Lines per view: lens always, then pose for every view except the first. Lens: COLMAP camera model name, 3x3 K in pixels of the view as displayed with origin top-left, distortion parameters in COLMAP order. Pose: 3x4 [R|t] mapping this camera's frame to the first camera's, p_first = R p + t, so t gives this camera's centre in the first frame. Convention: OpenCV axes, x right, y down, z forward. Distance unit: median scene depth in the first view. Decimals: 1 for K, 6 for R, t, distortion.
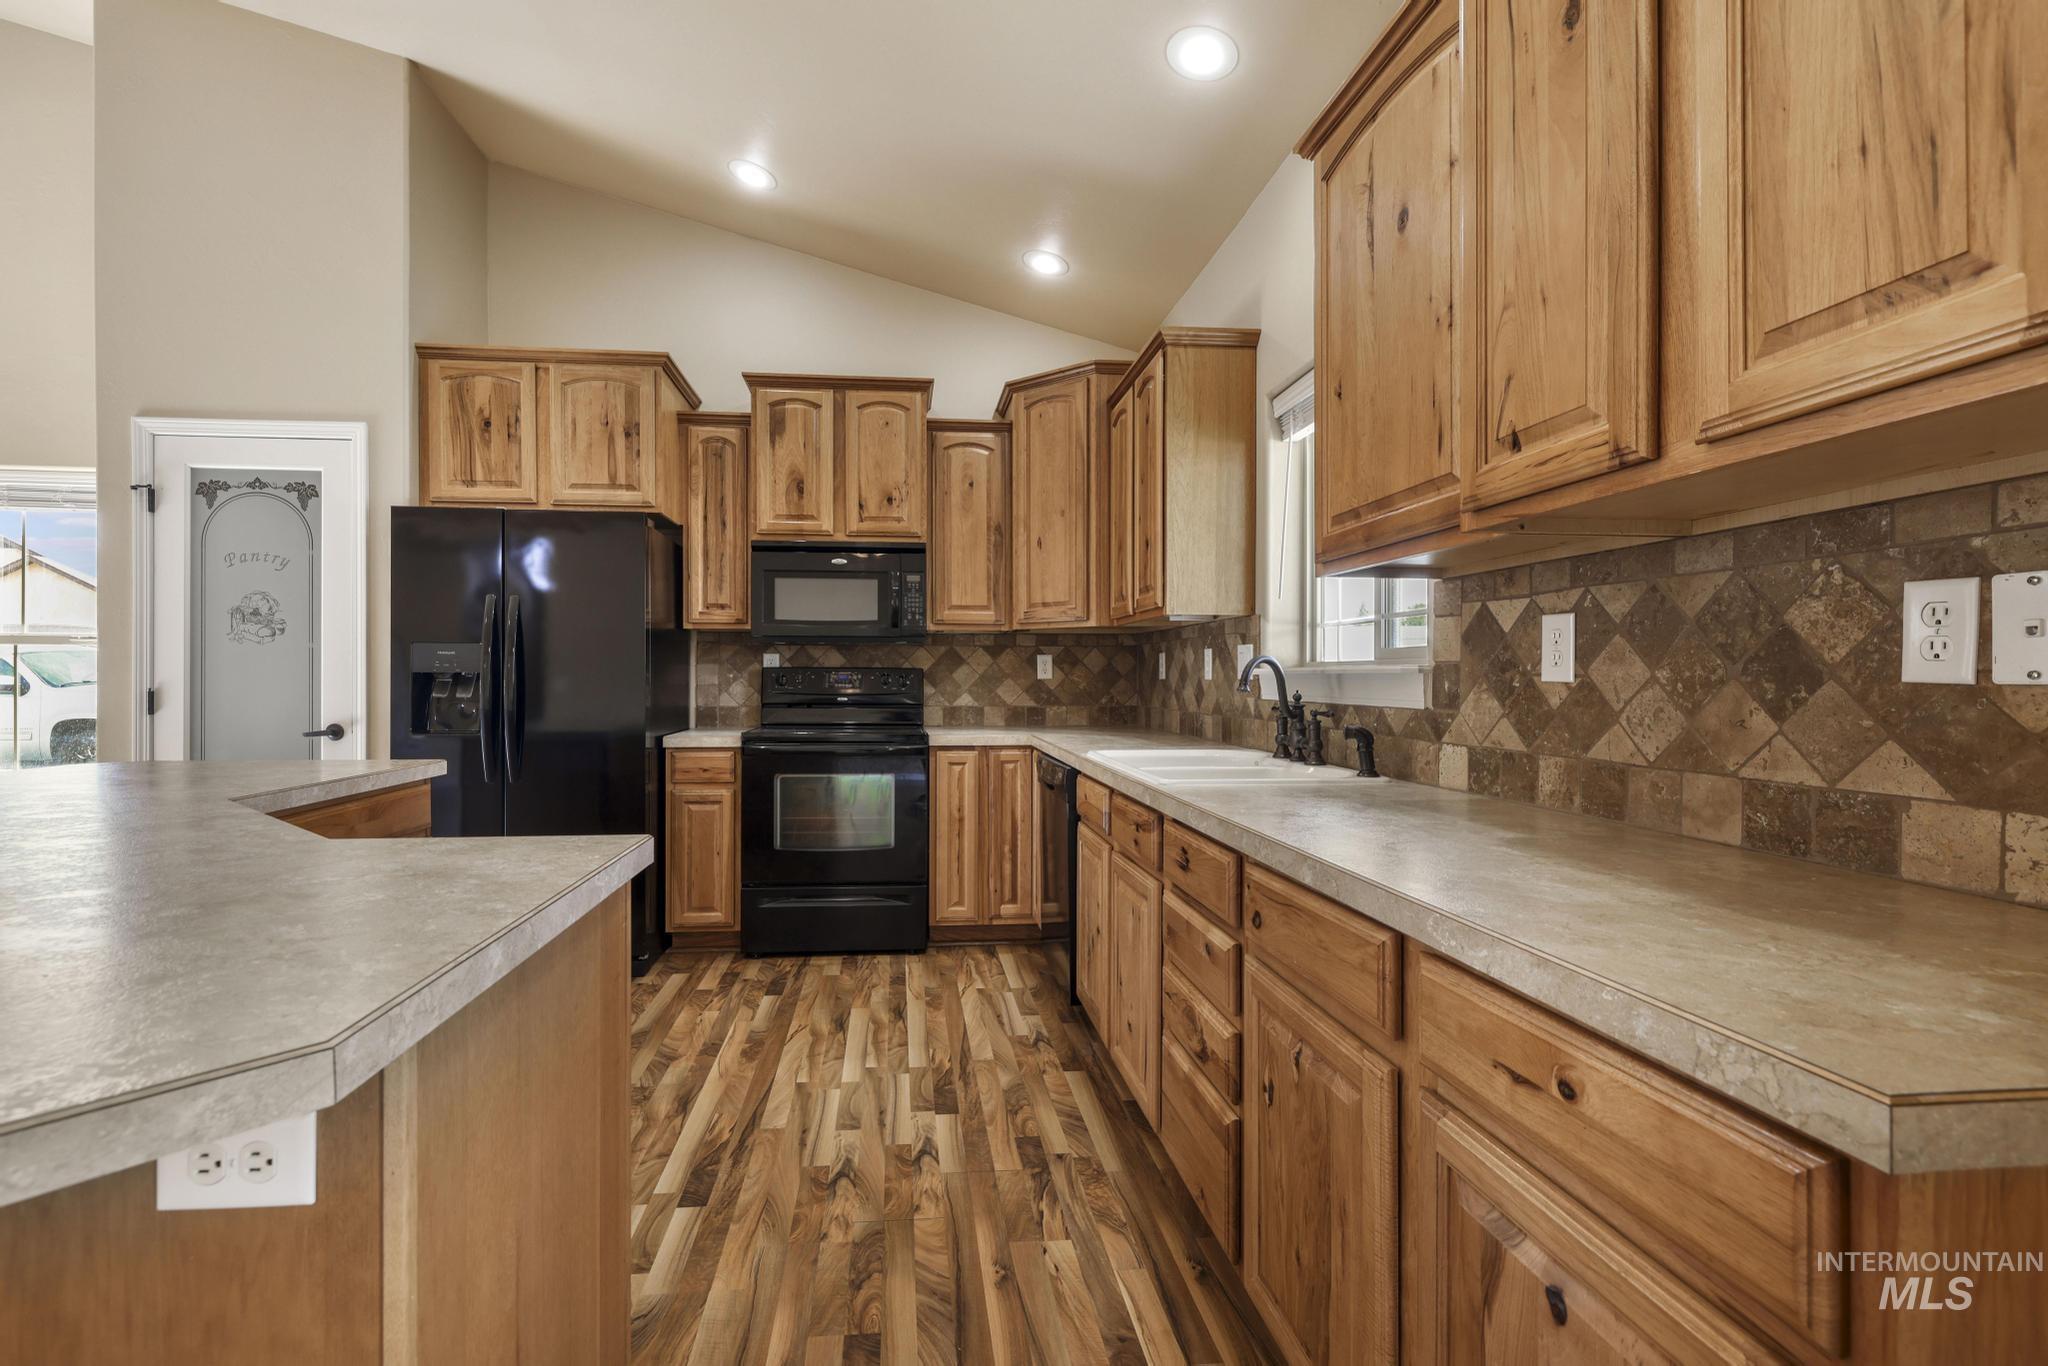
lens RADIAL K [[931.0, 0, 941.0], [0, 931.0, 679.2], [0, 0, 1]] dist [-0.001002, 0.000088]
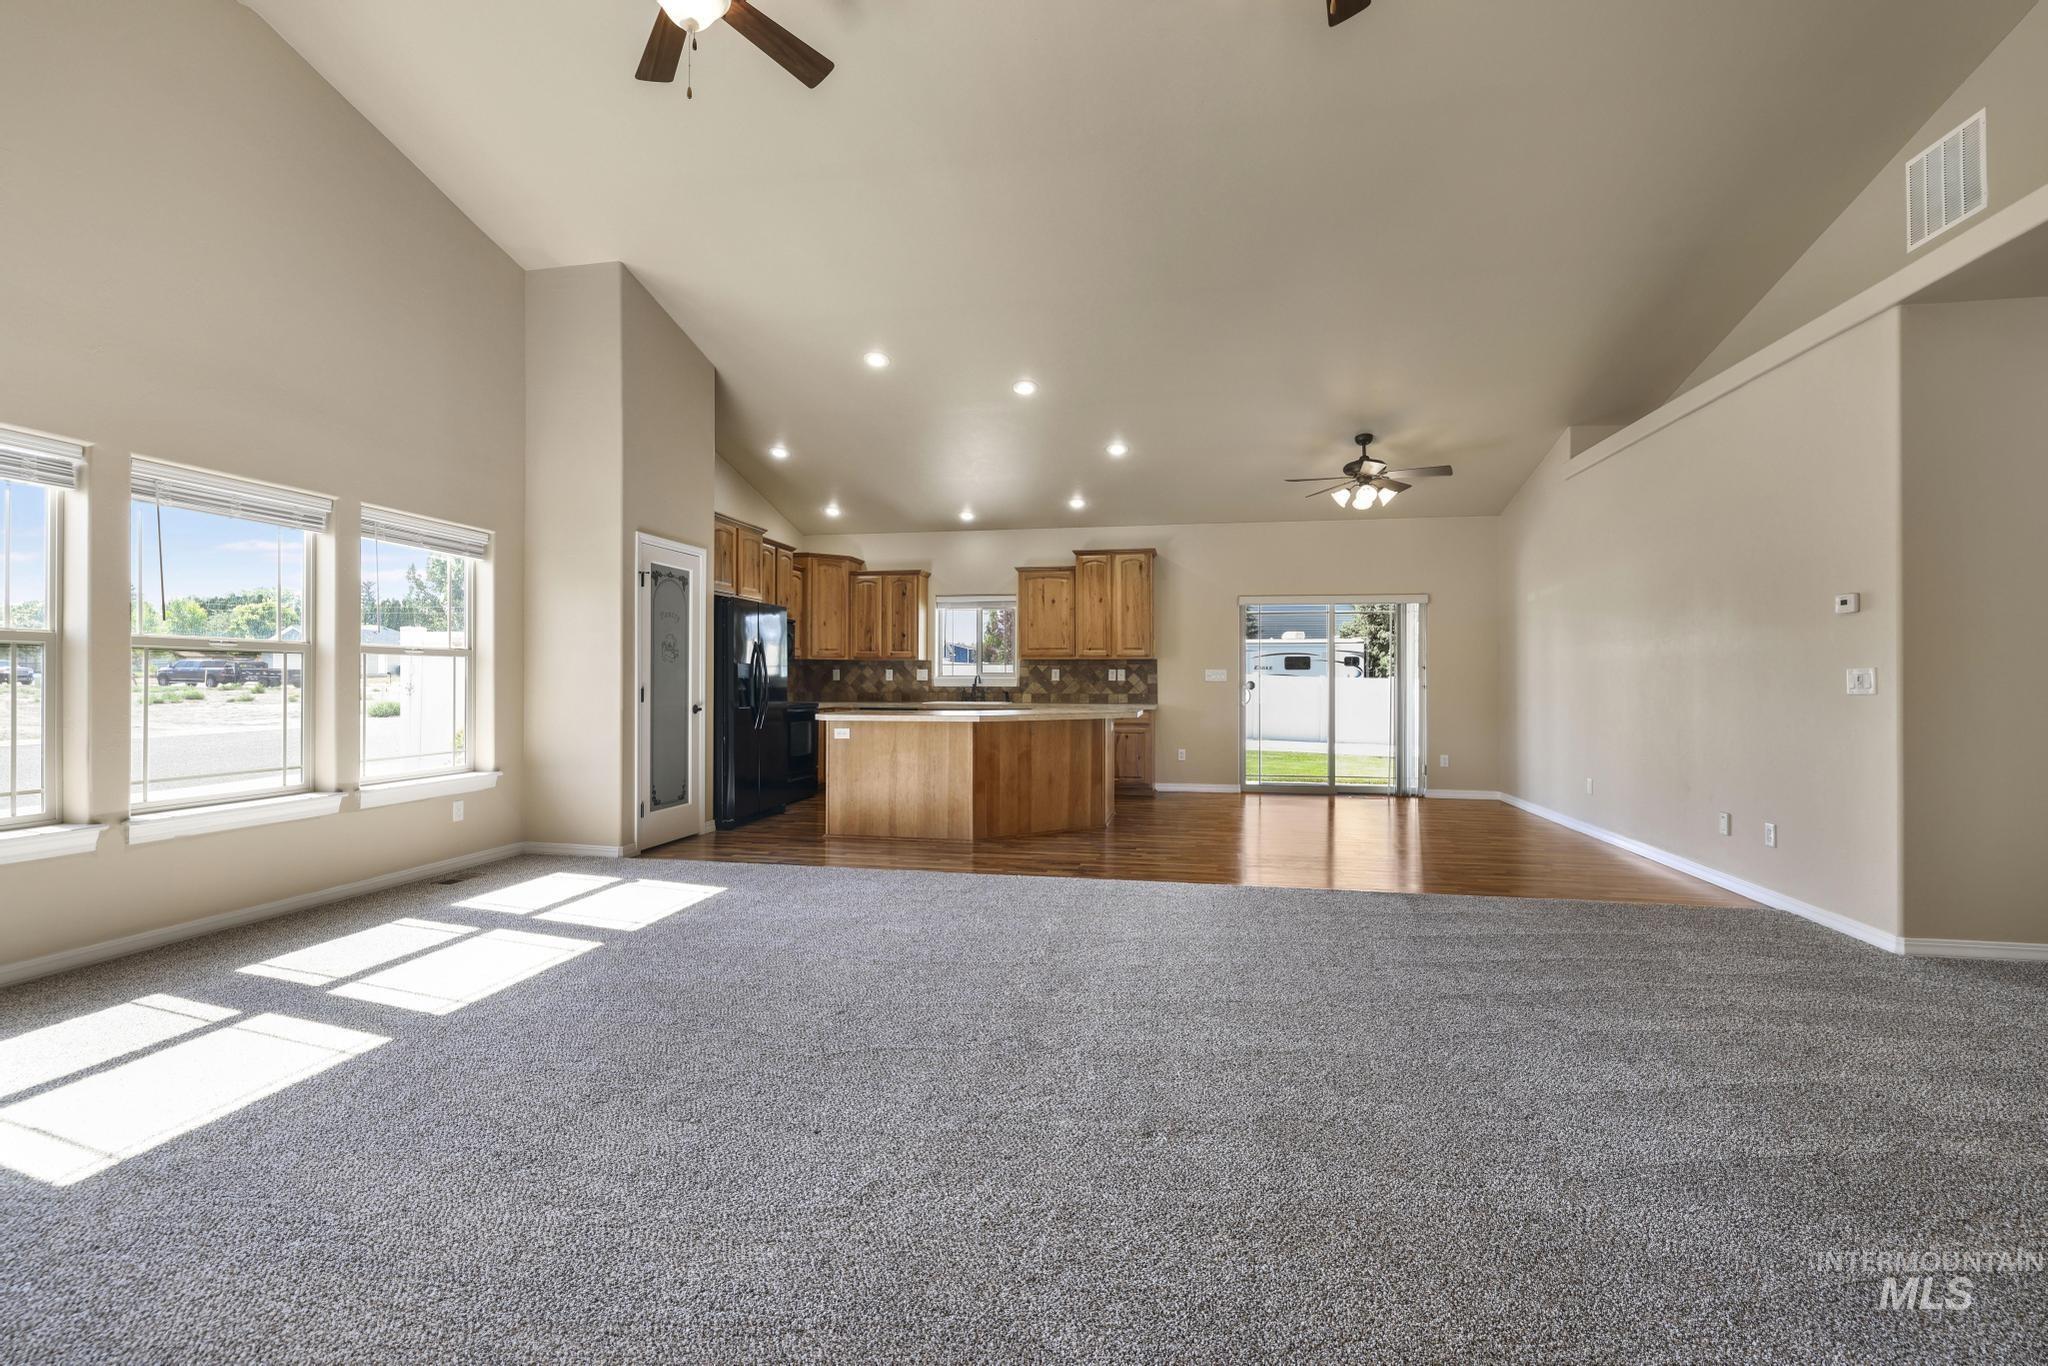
lens RADIAL K [[907.6, 0, 1123.3], [0, 907.6, 679.7], [0, 0, 1]] dist [-0.000800, -0.000062]
pose [[0.163442, -0.002756, 0.986549, -2.255009], [0.000012, 0.999996, 0.002792, -0.008820], [-0.986553, -0.000444, 0.163441, -0.165309]]
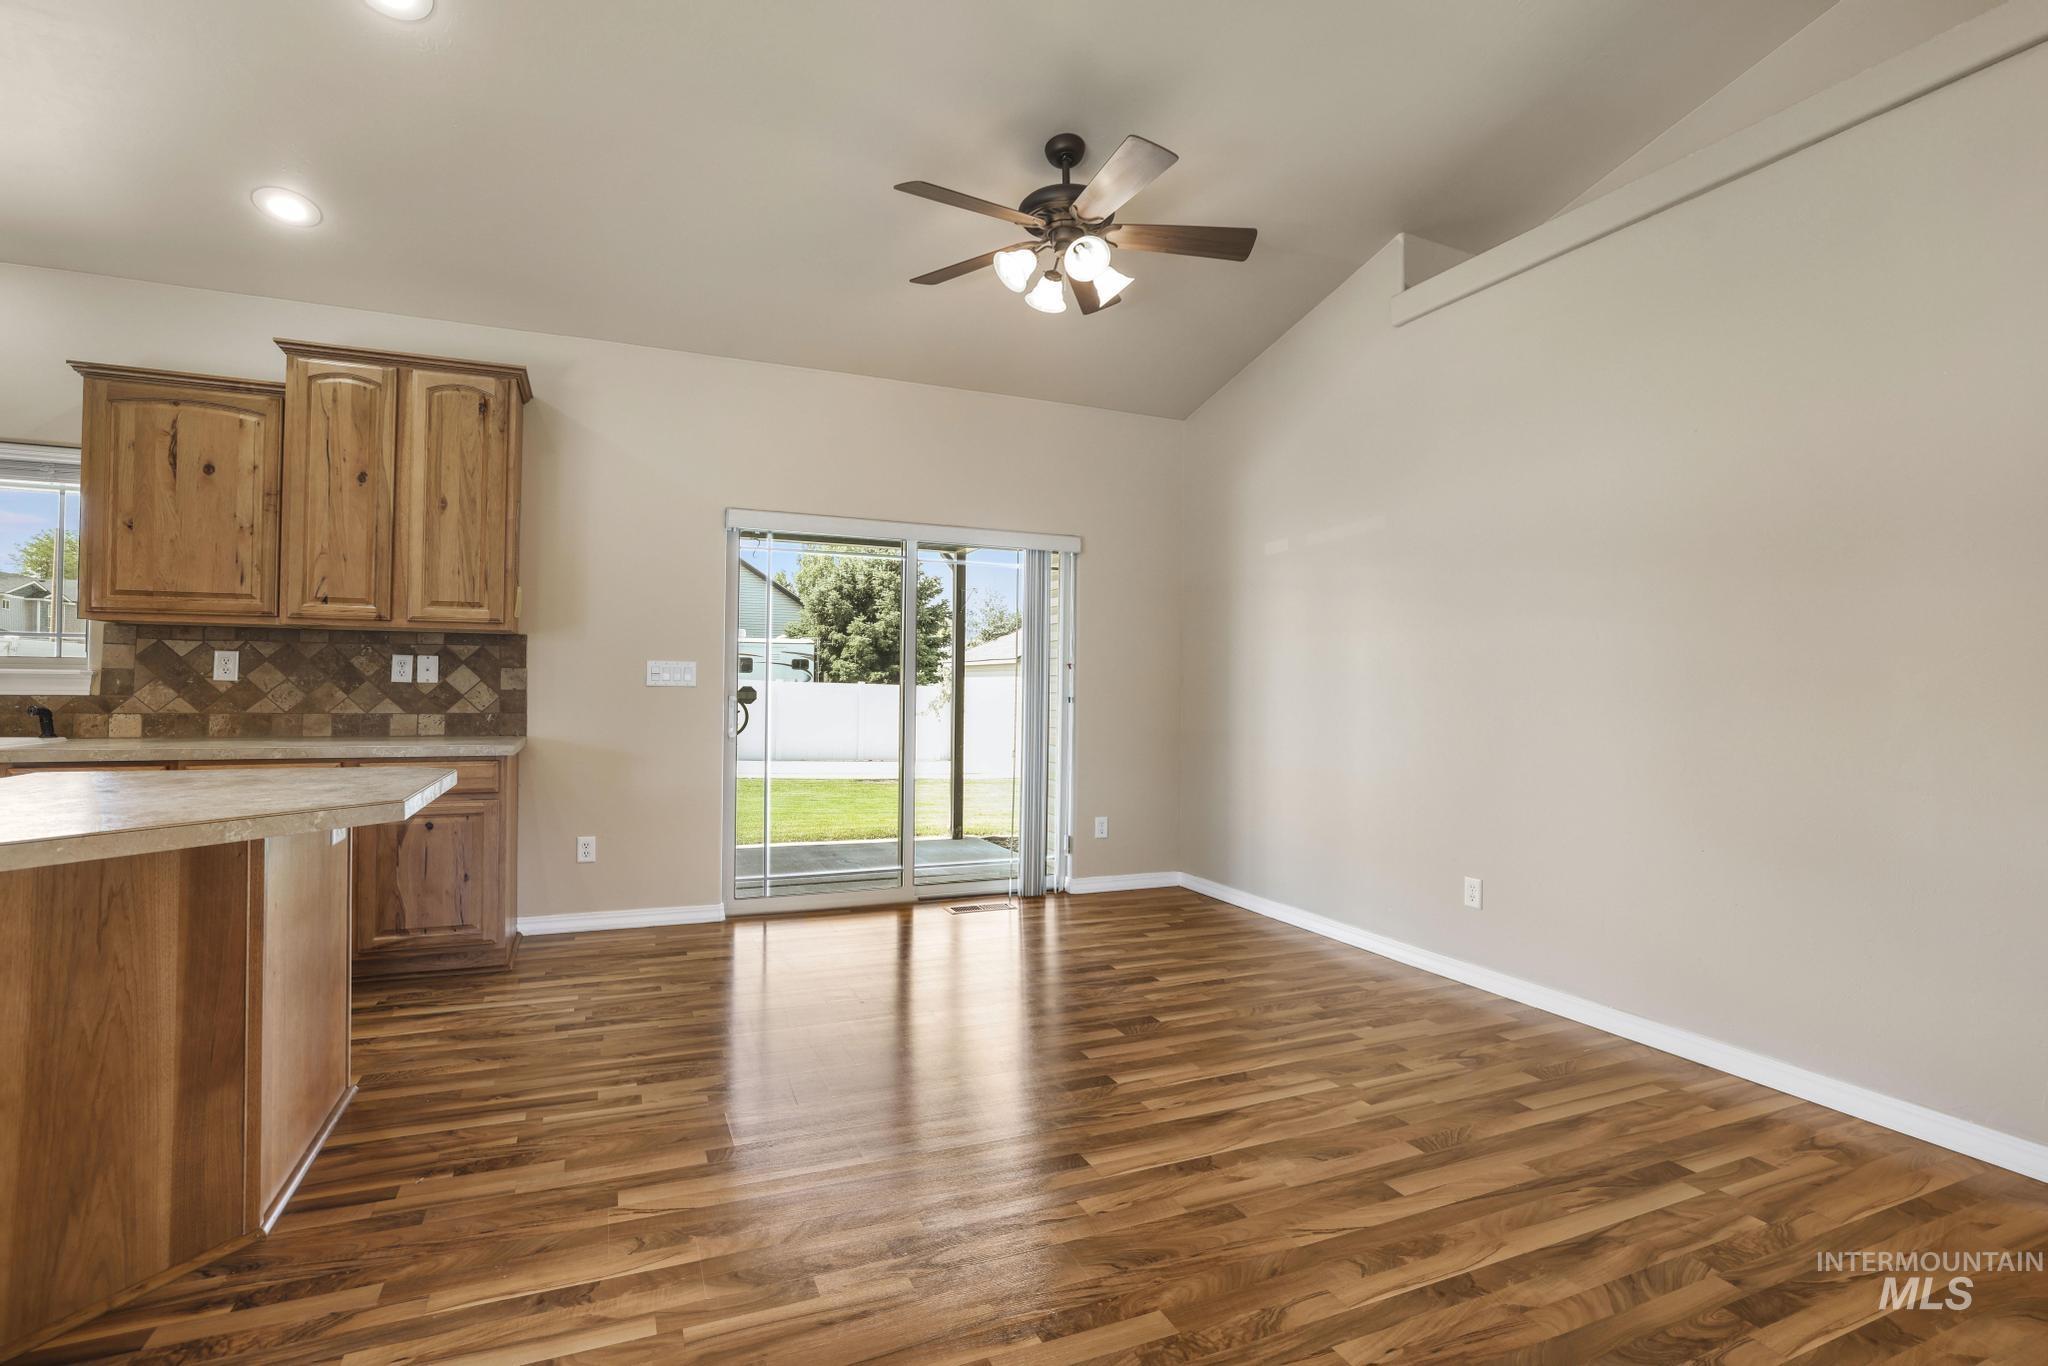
lens RADIAL K [[904.6, 0, 1048.0], [0, 904.6, 674.6], [0, 0, 1]] dist [-0.026829, 0.008174]
pose [[-0.362115, 0.006728, 0.932109, -0.954127], [-0.010171, 0.999886, -0.011169, -0.003681], [-0.932078, -0.013525, -0.362005, -0.038608]]
